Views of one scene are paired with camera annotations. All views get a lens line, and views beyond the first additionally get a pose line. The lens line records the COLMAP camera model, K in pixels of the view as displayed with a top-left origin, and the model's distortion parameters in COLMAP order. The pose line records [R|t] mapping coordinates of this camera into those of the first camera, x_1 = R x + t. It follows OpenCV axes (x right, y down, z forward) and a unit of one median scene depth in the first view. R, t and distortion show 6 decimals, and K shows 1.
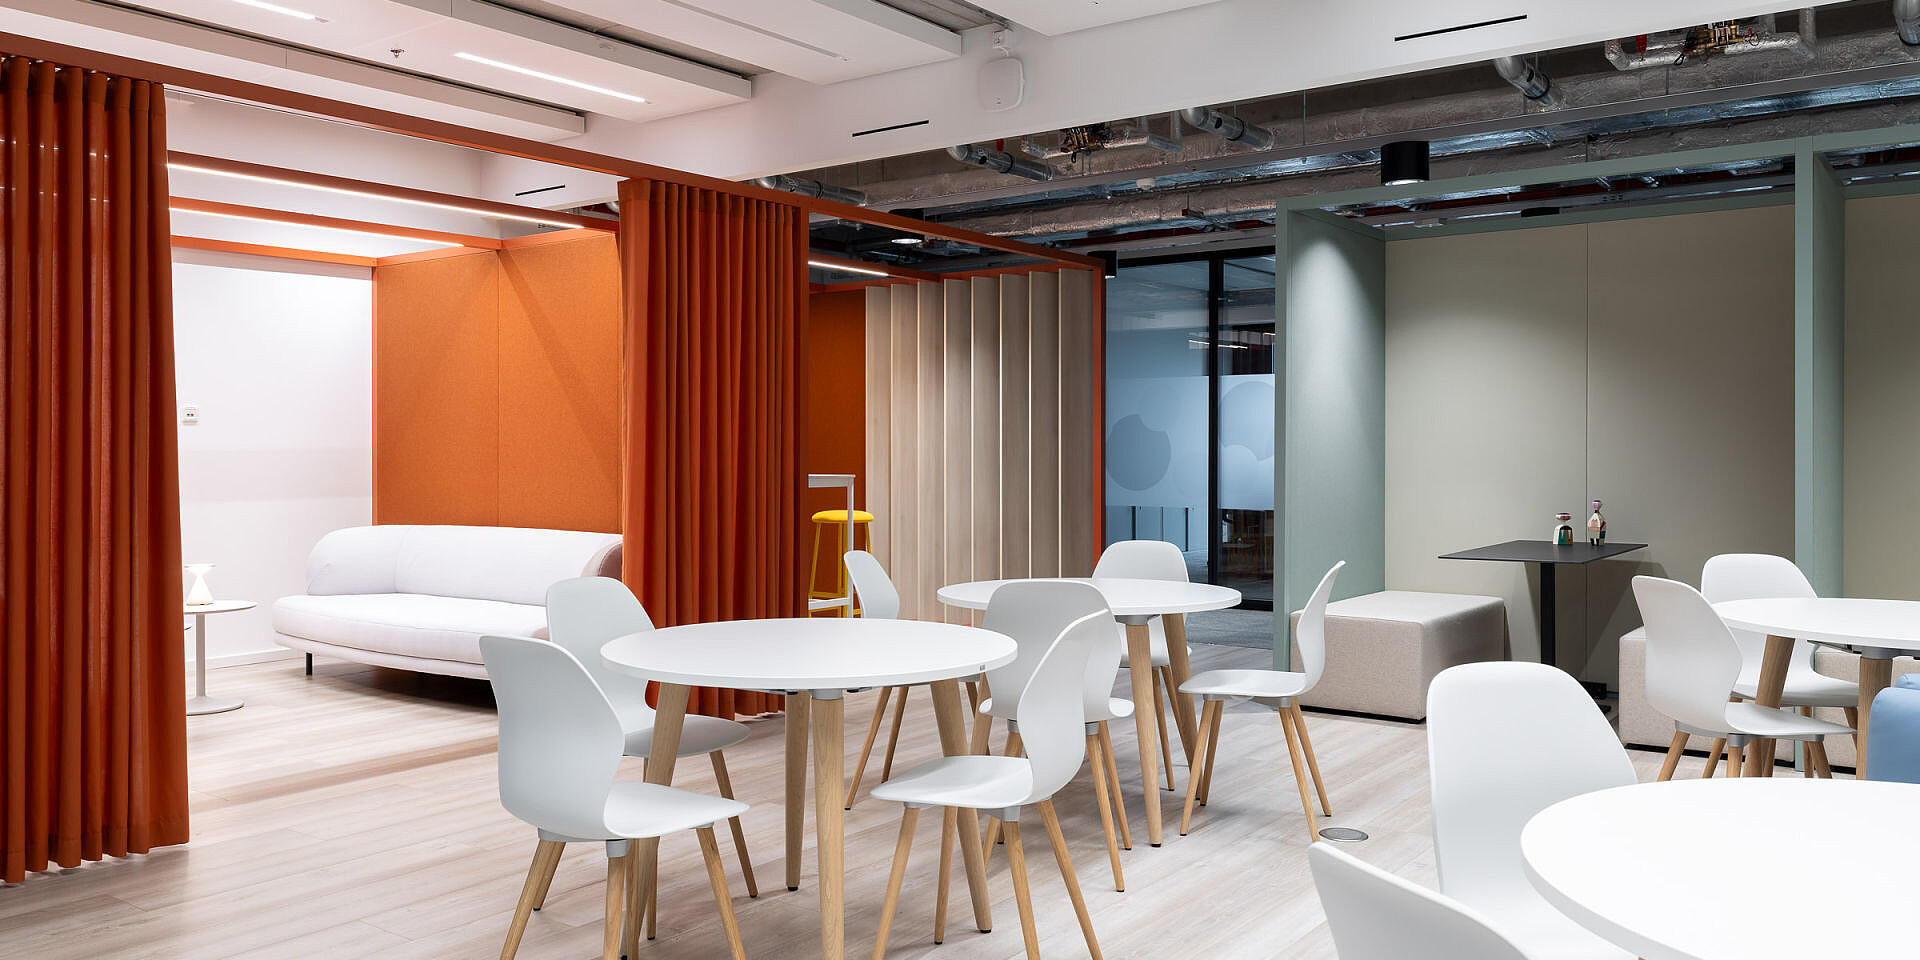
lens RADIAL K [[1385.7, 0, 965.6], [0, 1385.7, 448.8], [0, 0, 1]] dist [-0.013308, -0.001668]
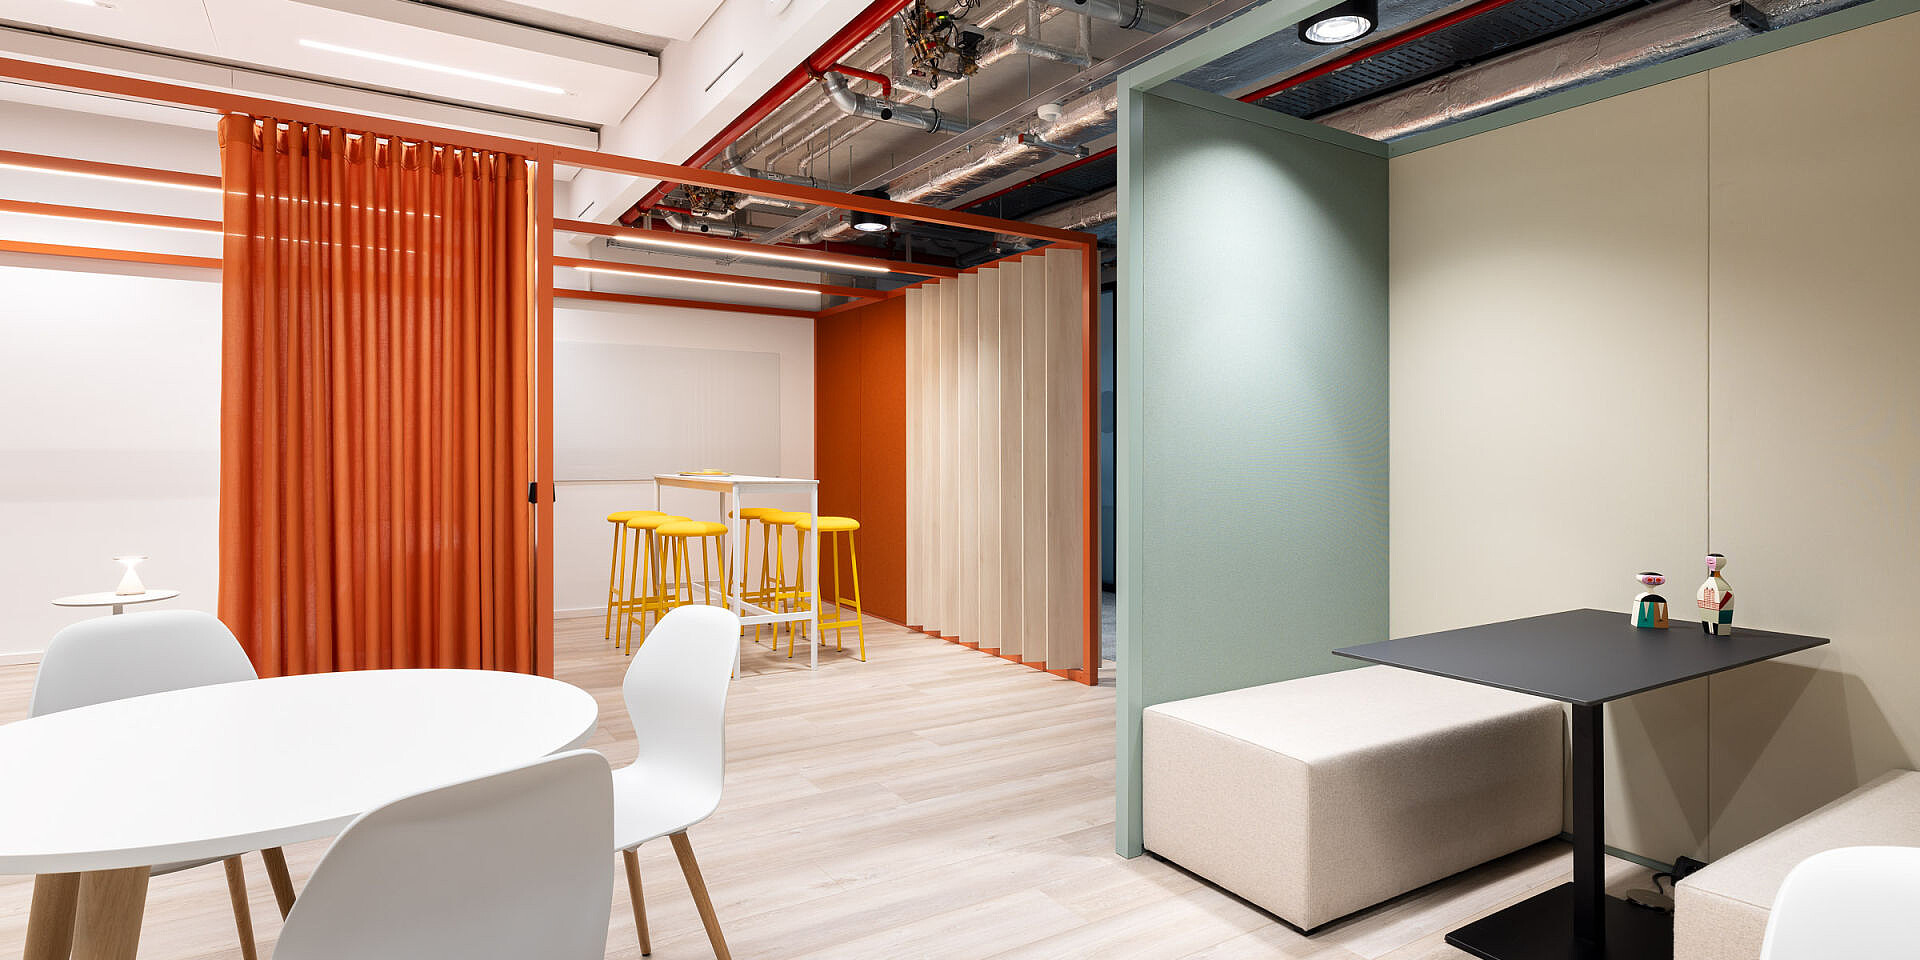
lens RADIAL K [[956.1, 0, 993.6], [0, 956.1, 436.9], [0, 0, 1]] dist [0.001083, 0.000163]
pose [[0.939185, 0.002399, -0.343402, 0.311816], [-0.005030, 0.999964, -0.006772, -0.005687], [0.343374, 0.008087, 0.939164, 0.529652]]
